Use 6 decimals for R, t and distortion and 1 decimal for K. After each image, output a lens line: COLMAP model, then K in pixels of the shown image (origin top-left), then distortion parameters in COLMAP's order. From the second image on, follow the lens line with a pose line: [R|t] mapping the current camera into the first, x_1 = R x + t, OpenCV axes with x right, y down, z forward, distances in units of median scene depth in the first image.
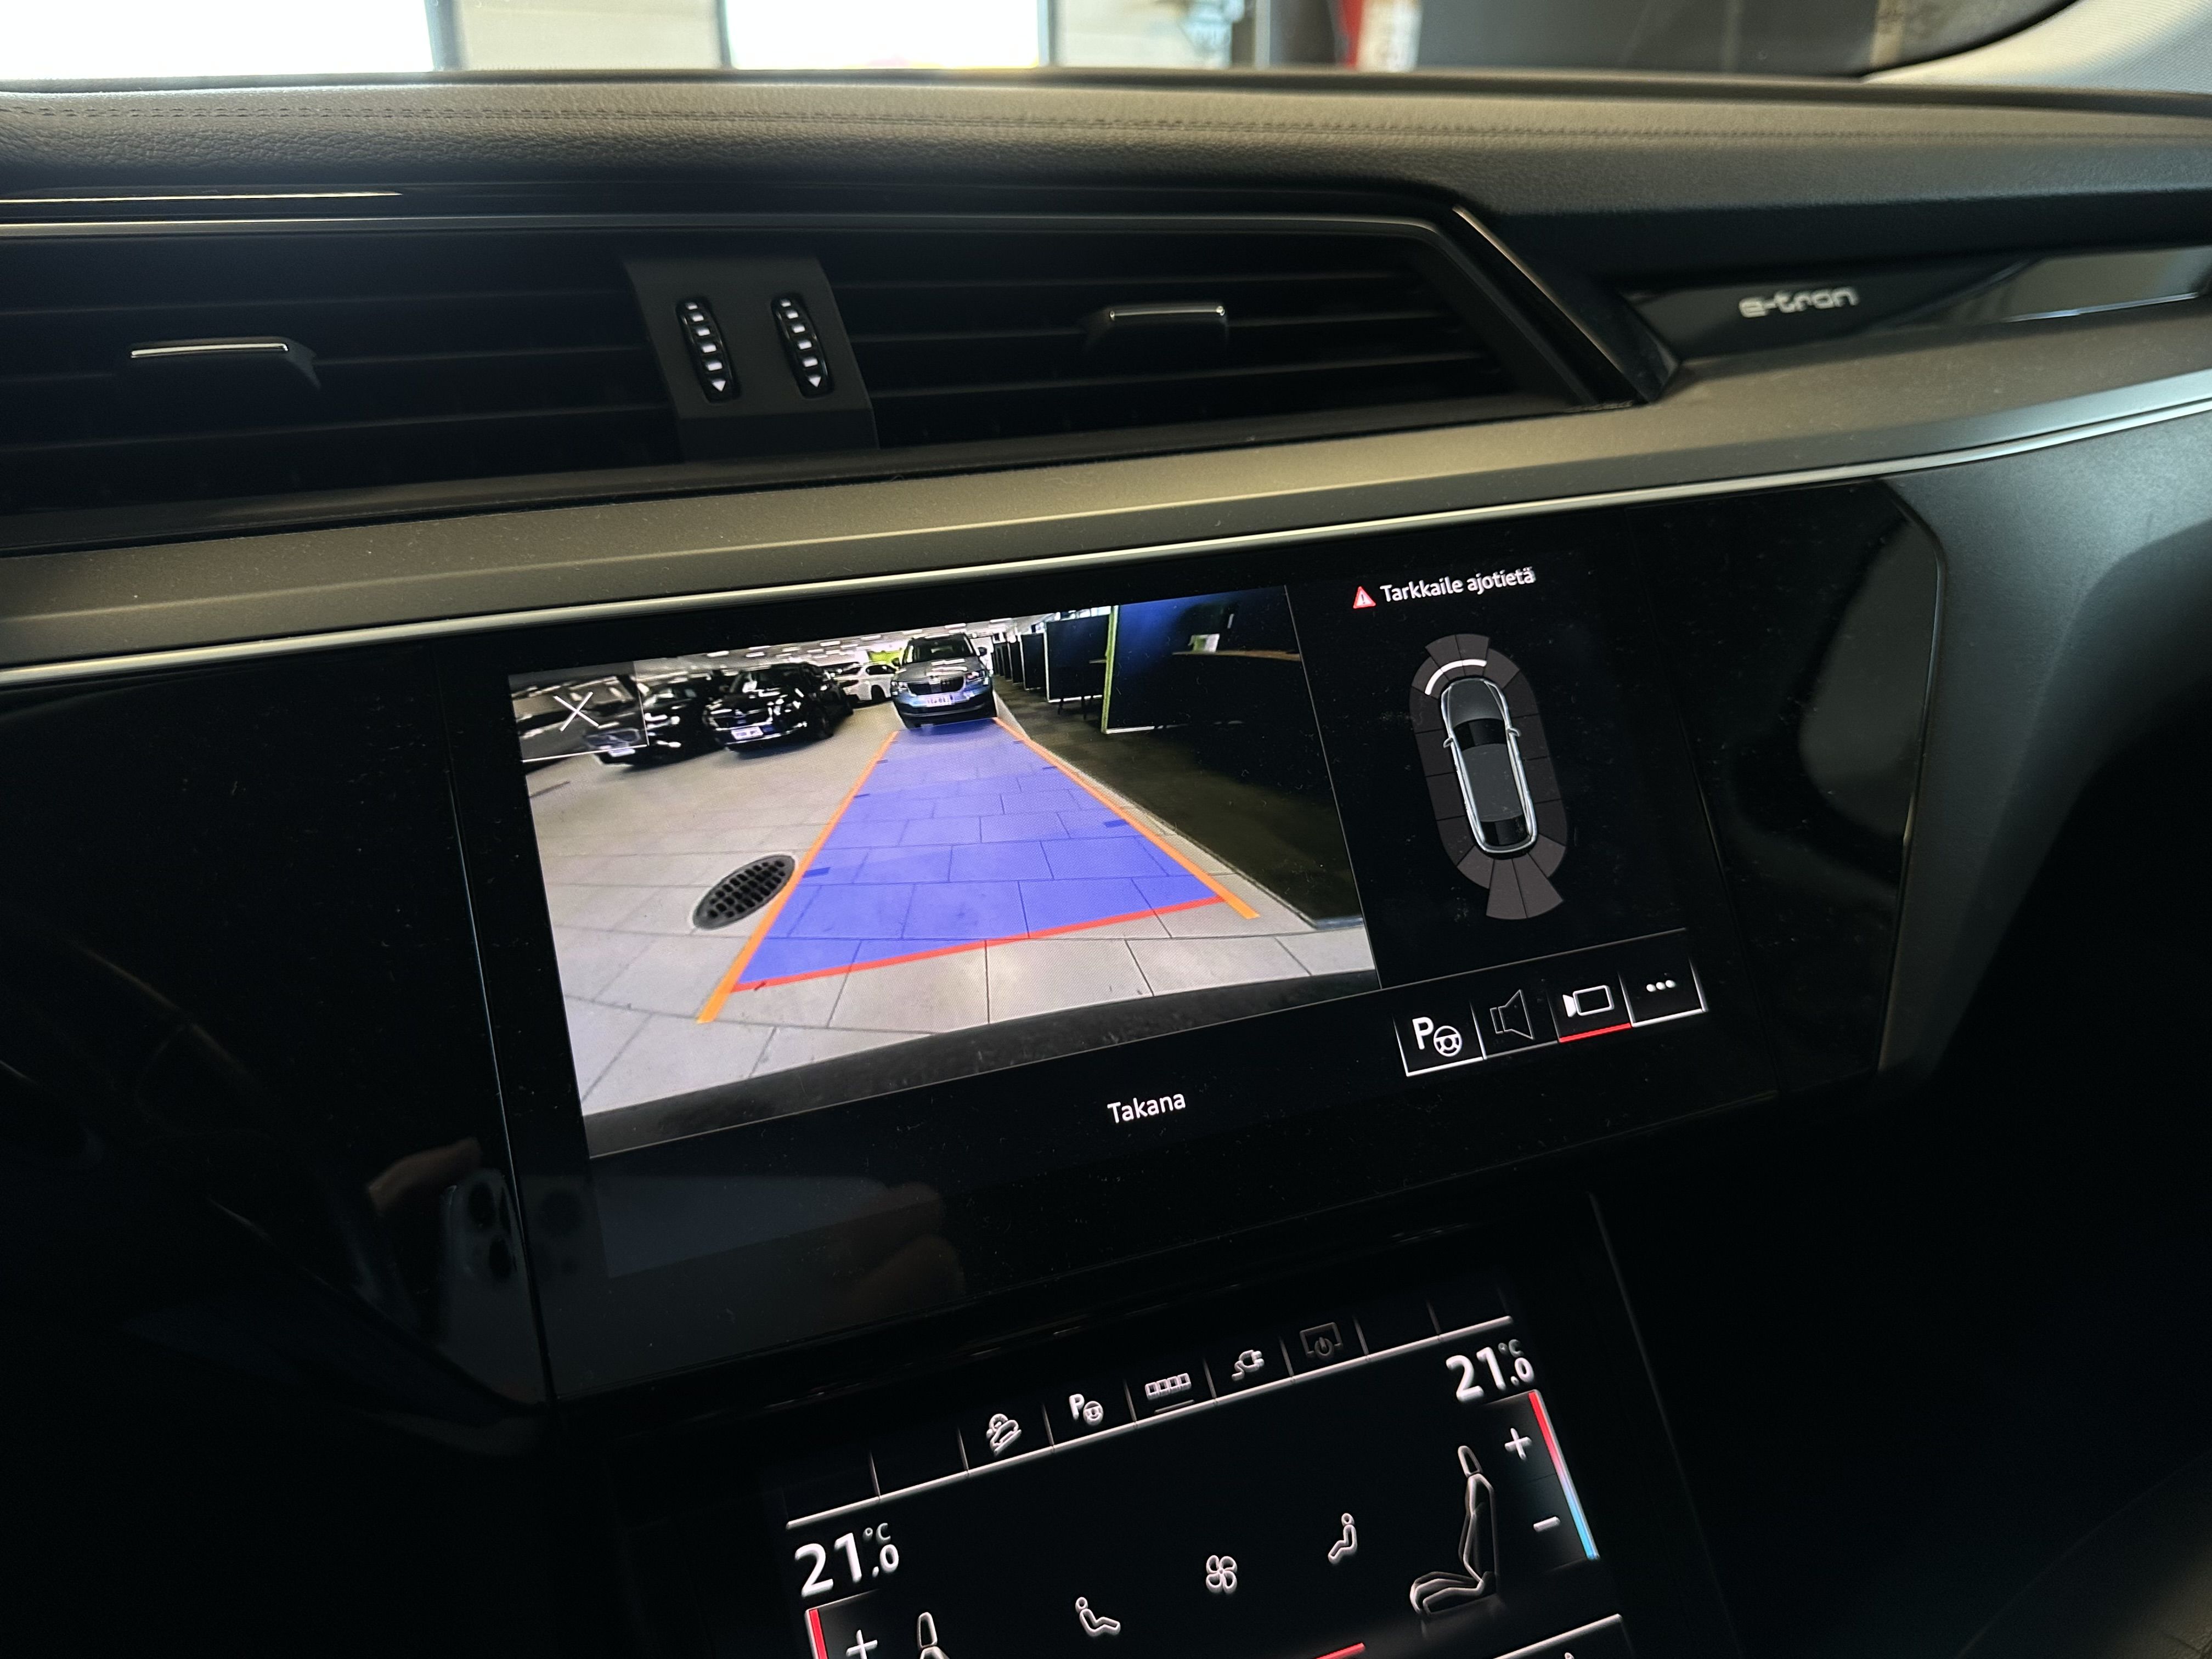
lens RADIAL K [[1696.8, 0, 1106.4], [0, 1696.8, 823.8], [0, 0, 1]] dist [-0.005537, -0.008595]
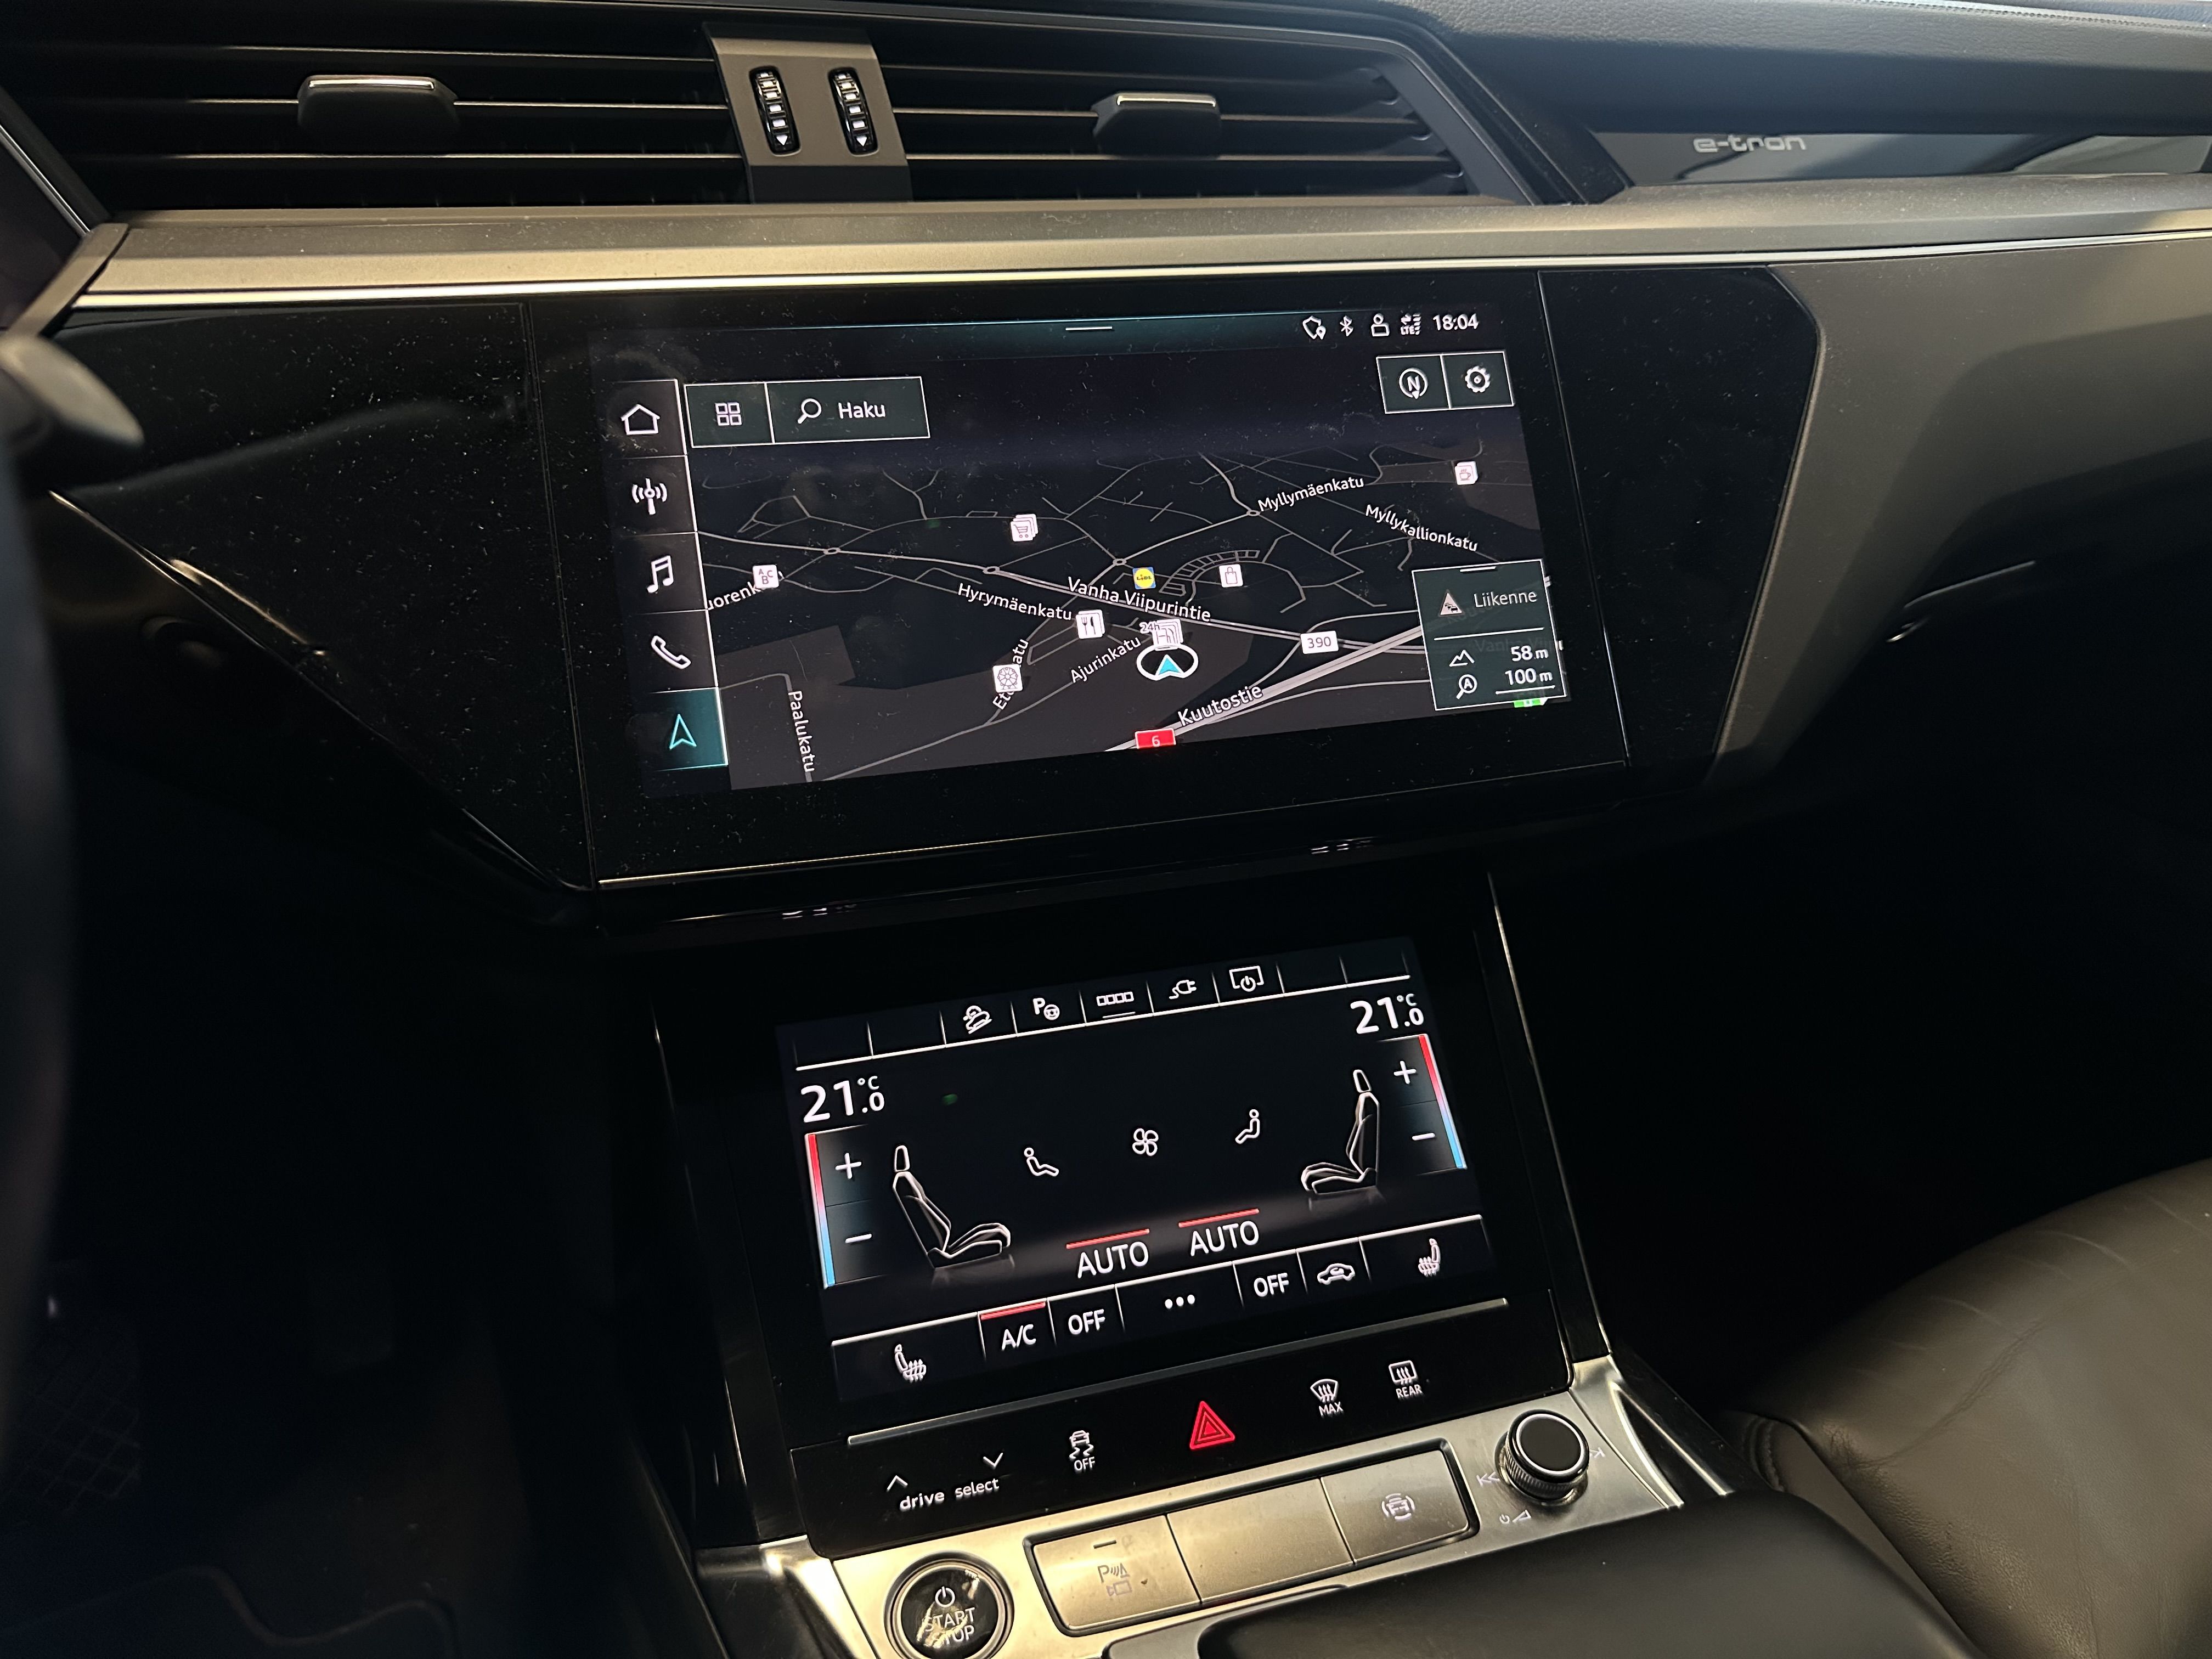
lens RADIAL K [[1543.9, 0, 1108.0], [0, 1543.9, 829.8], [0, 0, 1]] dist [0.056089, -0.003572]
pose [[0.996211, 0.055598, -0.066881, 0.101178], [-0.053496, 0.998028, 0.032833, 0.176641], [0.068575, -0.029131, 0.997221, -0.113557]]
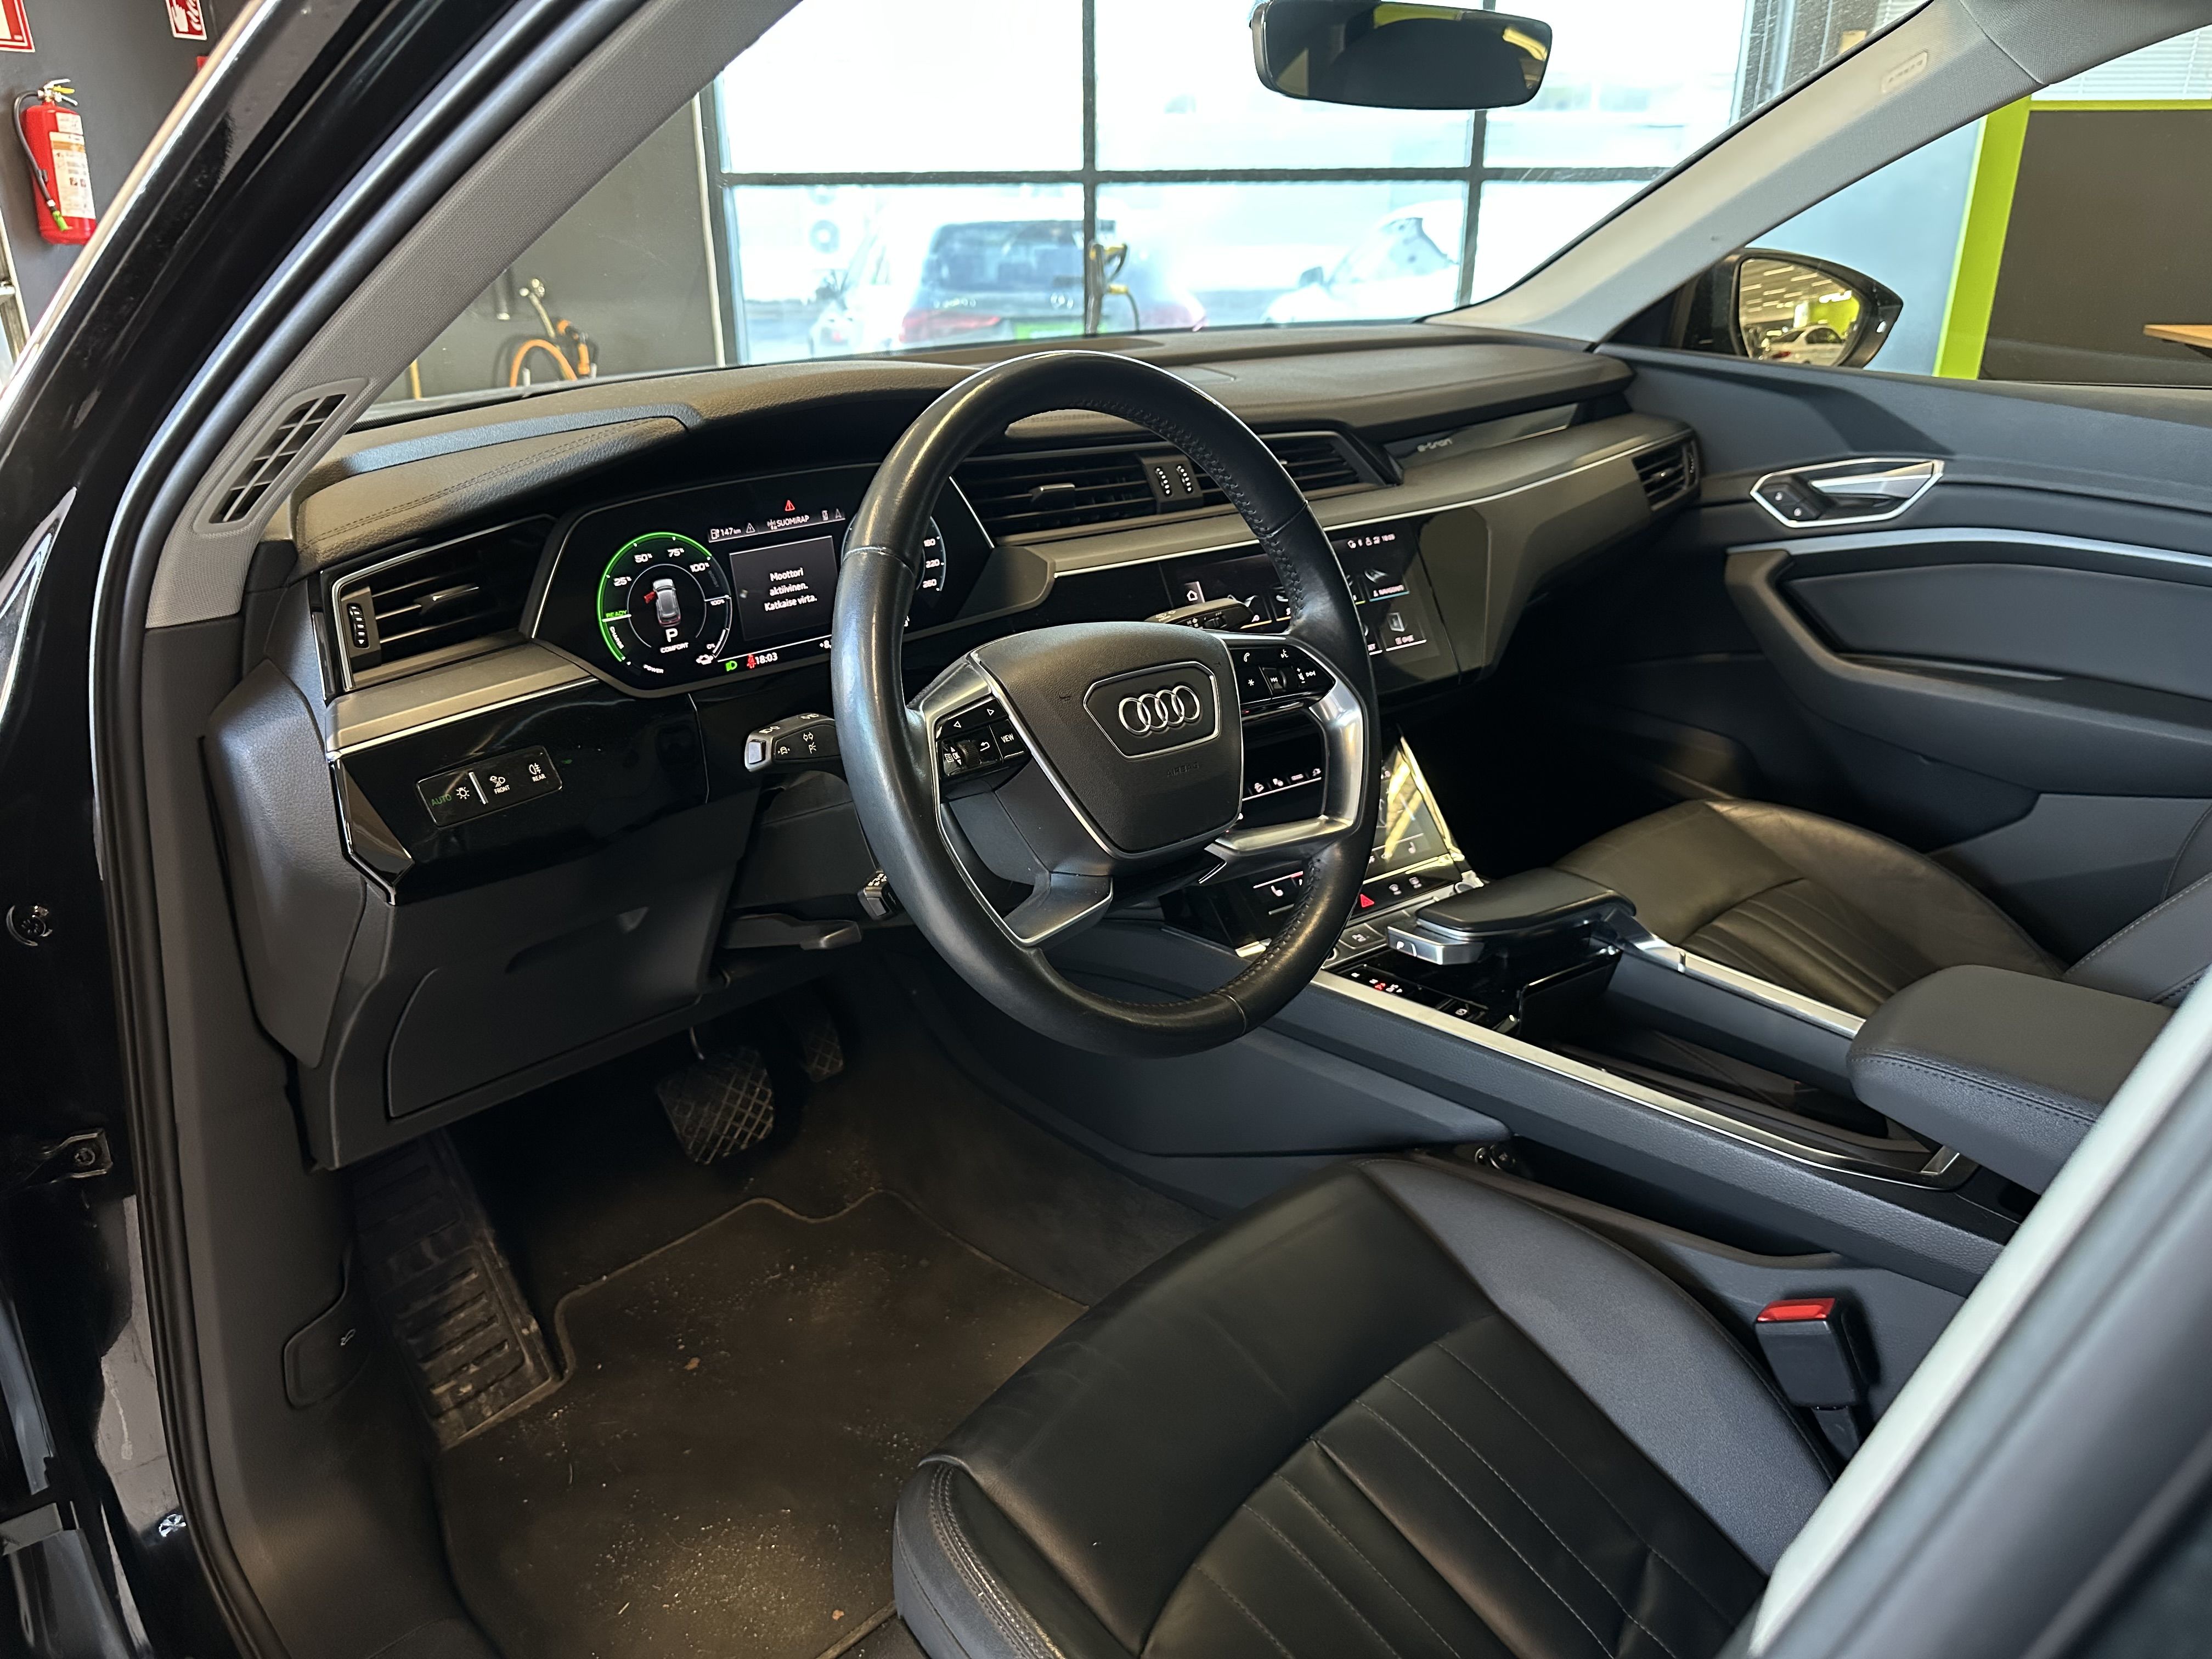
lens RADIAL K [[1543.9, 0, 1107.7], [0, 1543.9, 840.8], [0, 0, 1]] dist [0.056089, -0.003572]
pose [[0.967361, -0.073695, 0.242449, -1.137068], [0.075502, 0.997144, 0.001839, 0.434642], [-0.241892, 0.016526, 0.970162, -2.010940]]
